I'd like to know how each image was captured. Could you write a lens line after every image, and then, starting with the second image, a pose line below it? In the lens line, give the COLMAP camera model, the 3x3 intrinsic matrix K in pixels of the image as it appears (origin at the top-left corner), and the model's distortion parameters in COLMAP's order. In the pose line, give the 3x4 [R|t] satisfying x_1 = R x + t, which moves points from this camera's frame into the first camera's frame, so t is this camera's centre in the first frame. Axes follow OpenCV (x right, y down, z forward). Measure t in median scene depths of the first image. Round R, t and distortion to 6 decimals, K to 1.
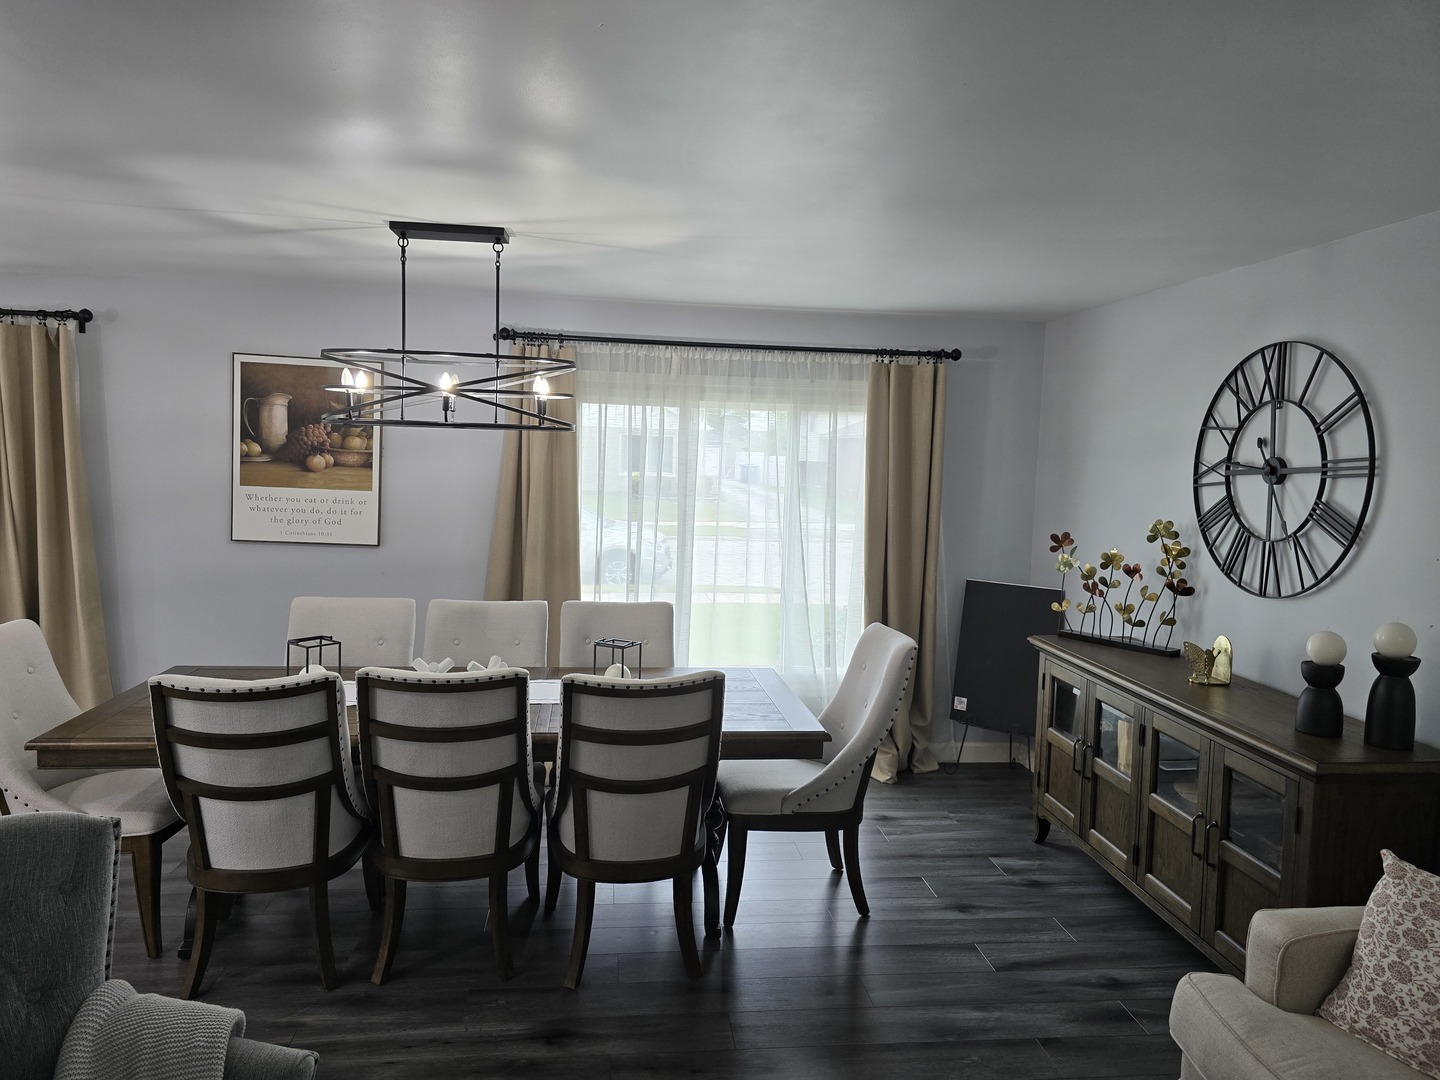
lens RADIAL K [[963.6, 0, 726.9], [0, 963.6, 535.9], [0, 0, 1]] dist [0.055695, -0.042416]
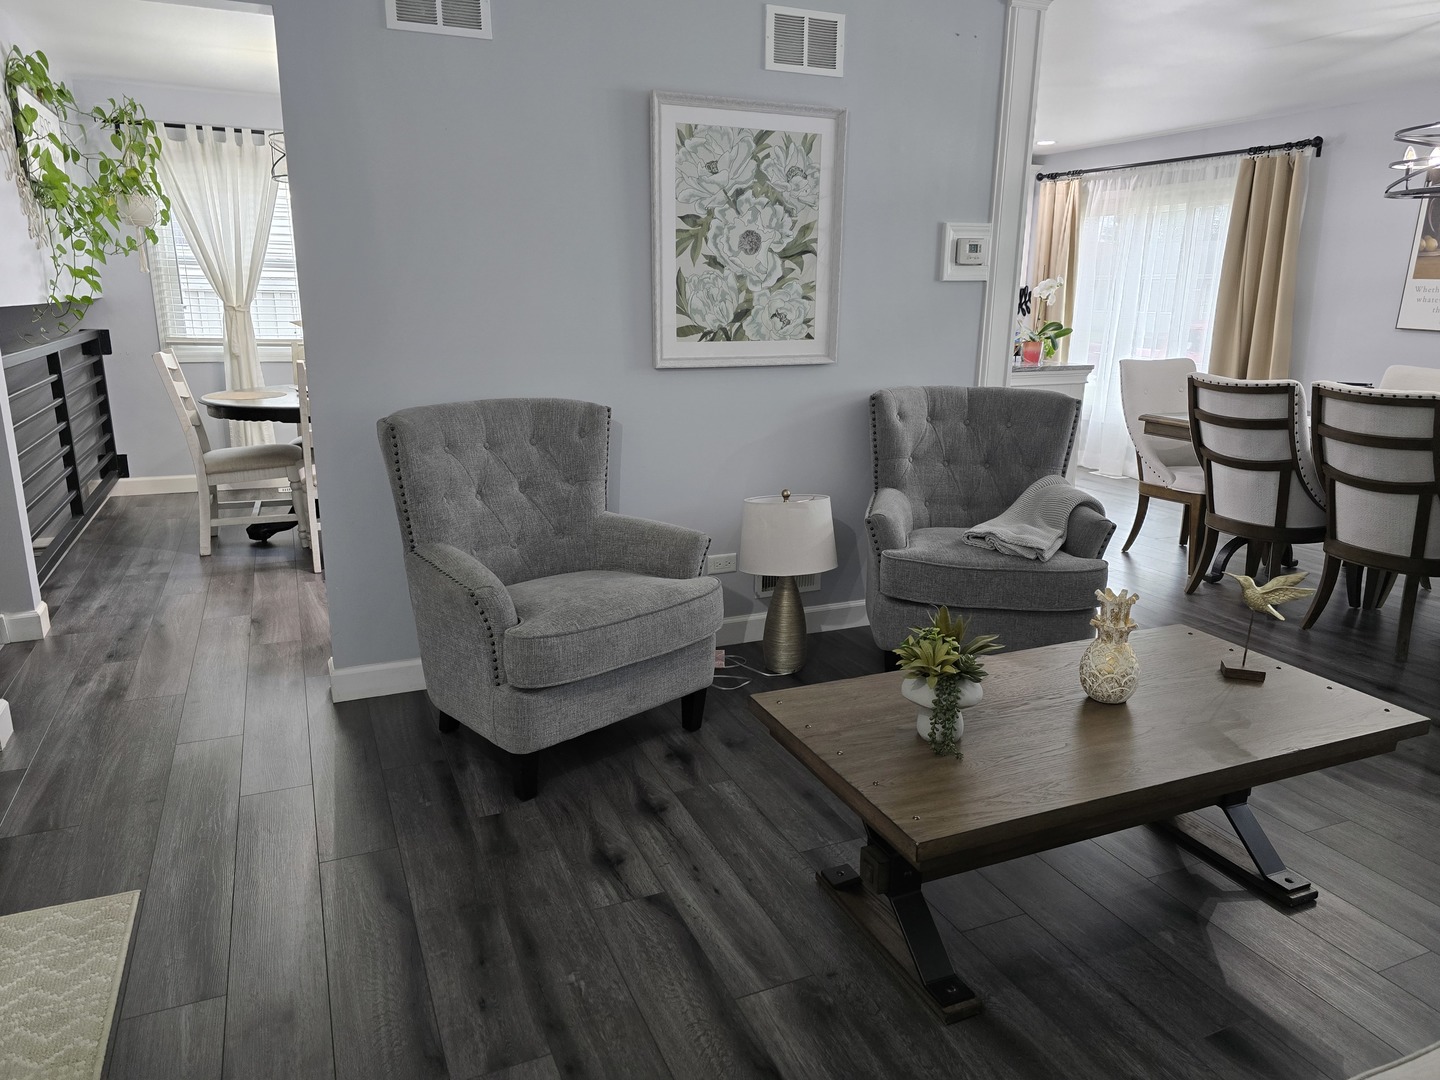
lens RADIAL K [[963.6, 0, 762.7], [0, 963.6, 535.2], [0, 0, 1]] dist [0.055695, -0.042416]
pose [[0.334249, 0.211757, -0.918388, 0.511740], [-0.084166, 0.977246, 0.194696, 0.116896], [0.938719, 0.012220, 0.344467, -0.134855]]
